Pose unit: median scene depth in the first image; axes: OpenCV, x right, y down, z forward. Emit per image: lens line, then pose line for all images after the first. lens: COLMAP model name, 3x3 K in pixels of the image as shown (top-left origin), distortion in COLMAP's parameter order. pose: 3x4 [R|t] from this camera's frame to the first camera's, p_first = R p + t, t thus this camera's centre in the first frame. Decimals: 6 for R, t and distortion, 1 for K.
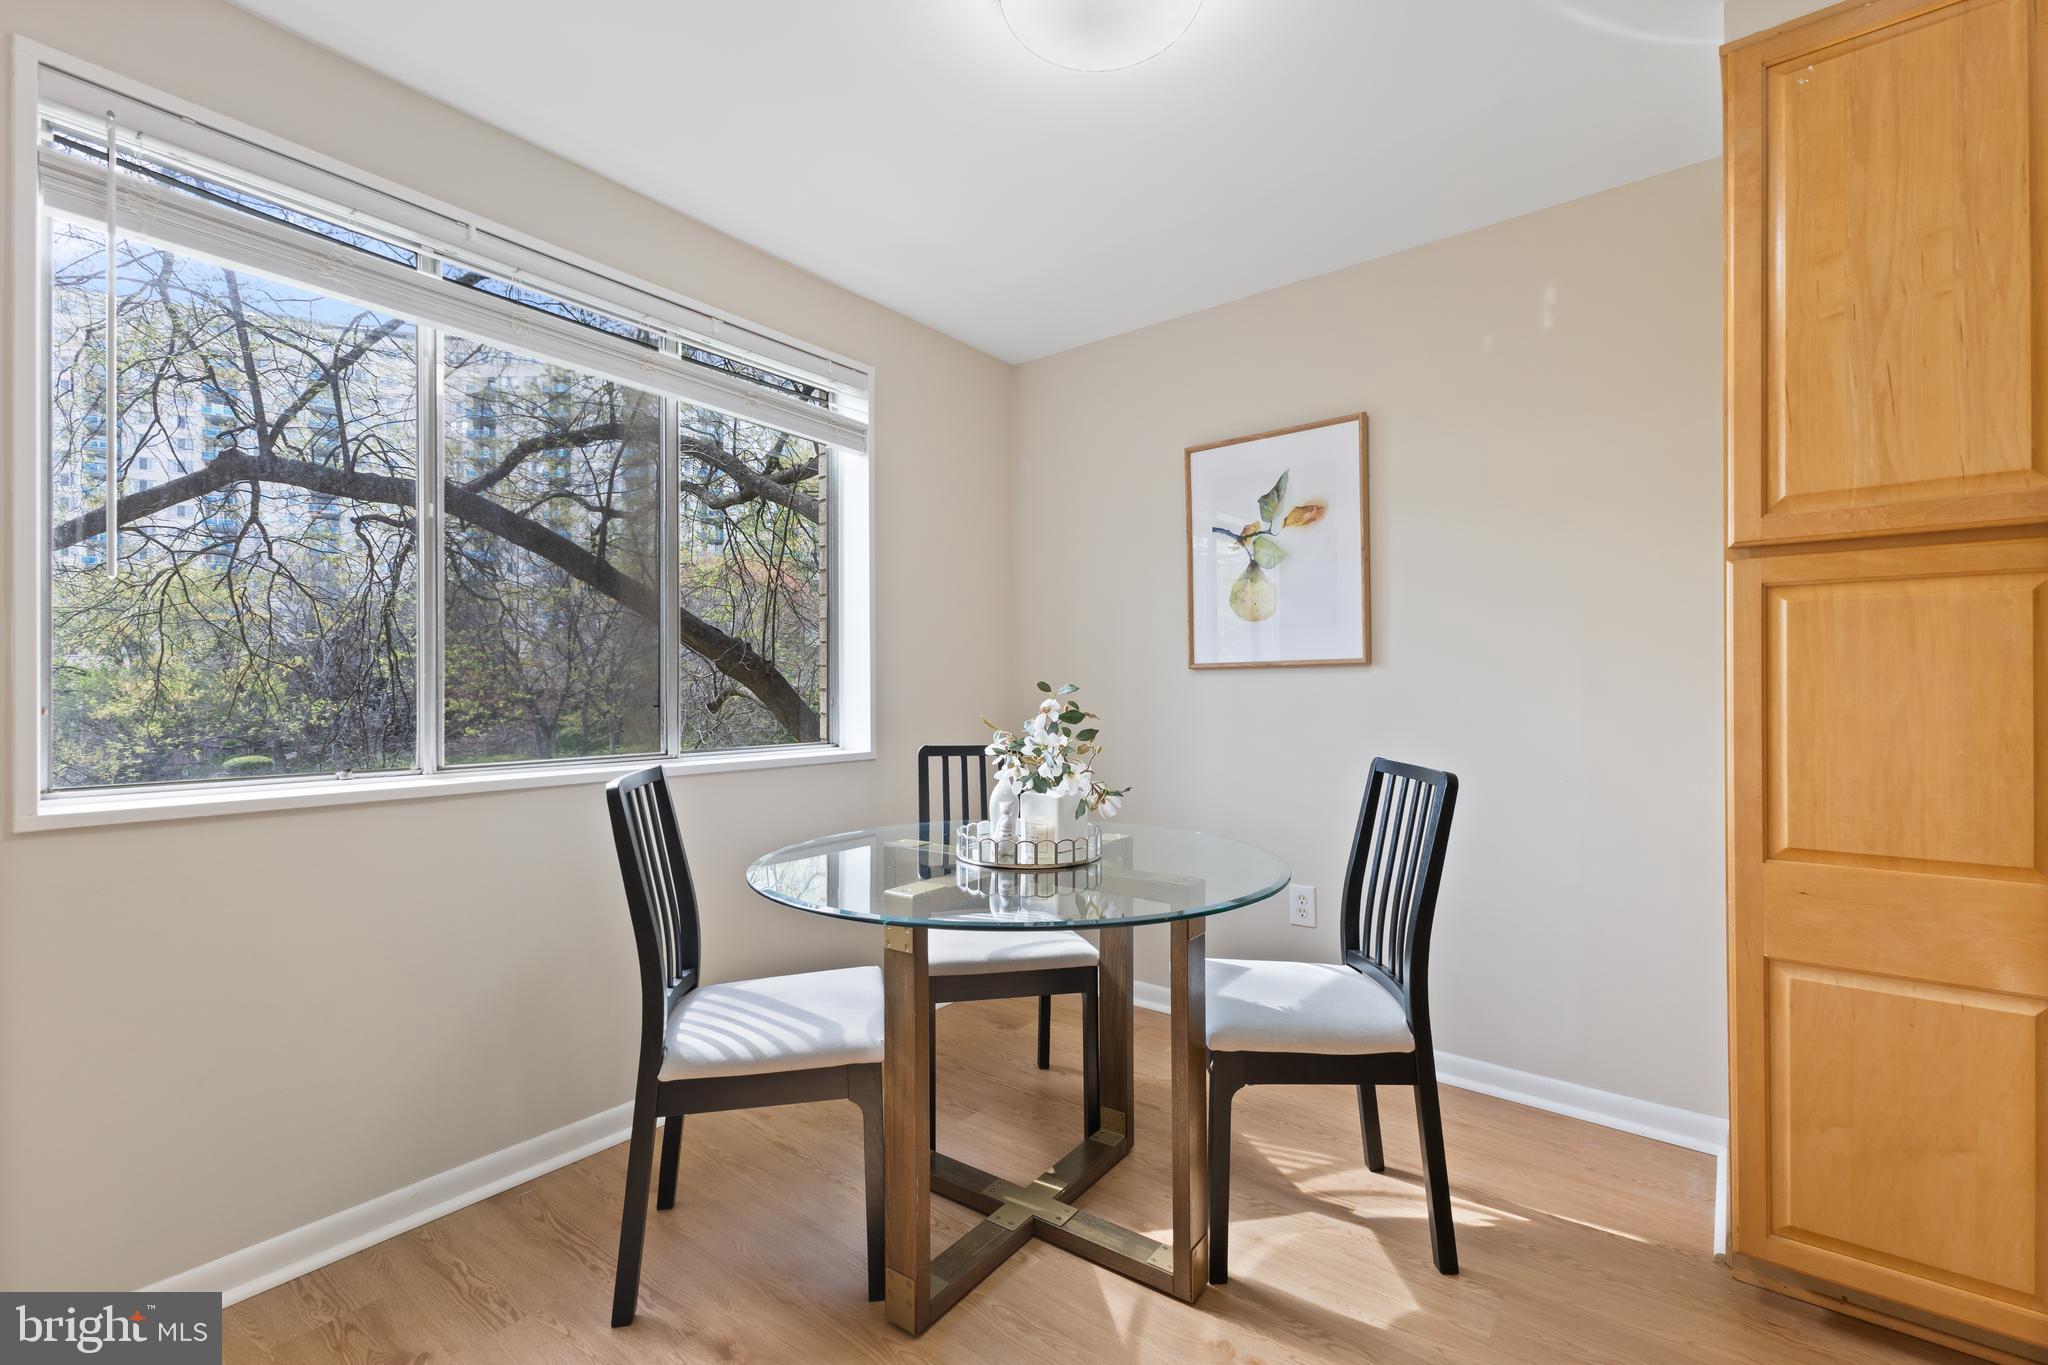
lens RADIAL K [[888.5, 0, 1021.7], [0, 888.5, 689.1], [0, 0, 1]] dist [0.007737, -0.000455]
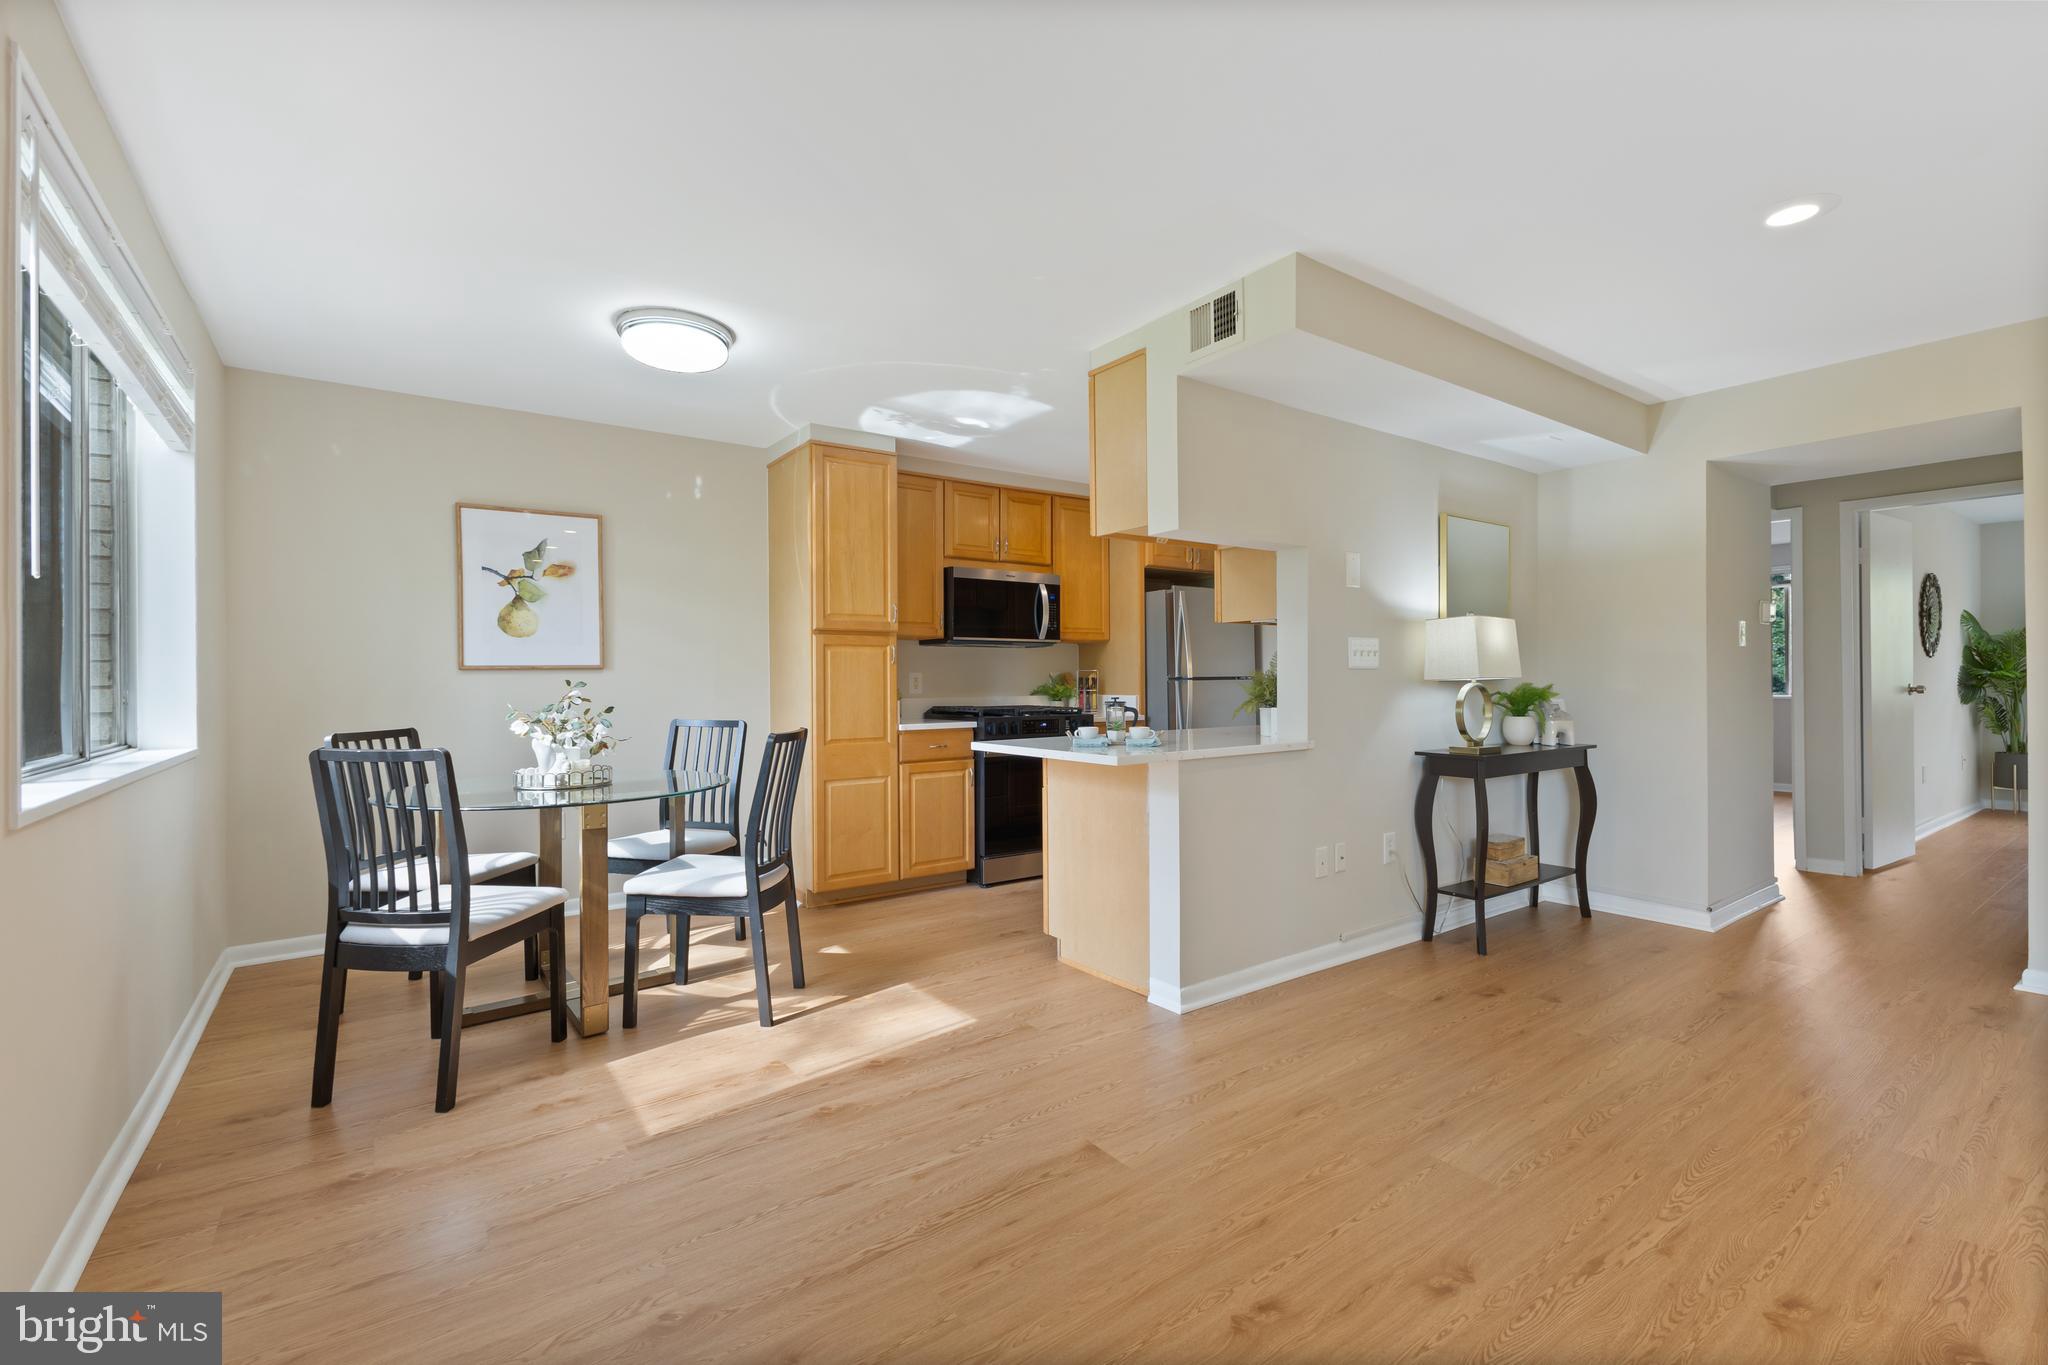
lens RADIAL K [[888.5, 0, 1033.3], [0, 888.5, 679.5], [0, 0, 1]] dist [0.007737, -0.000455]
pose [[0.277401, -0.005018, 0.960741, -0.966525], [0.002694, 0.999986, 0.004445, -0.011970], [-0.960751, 0.001355, 0.277410, -0.222676]]
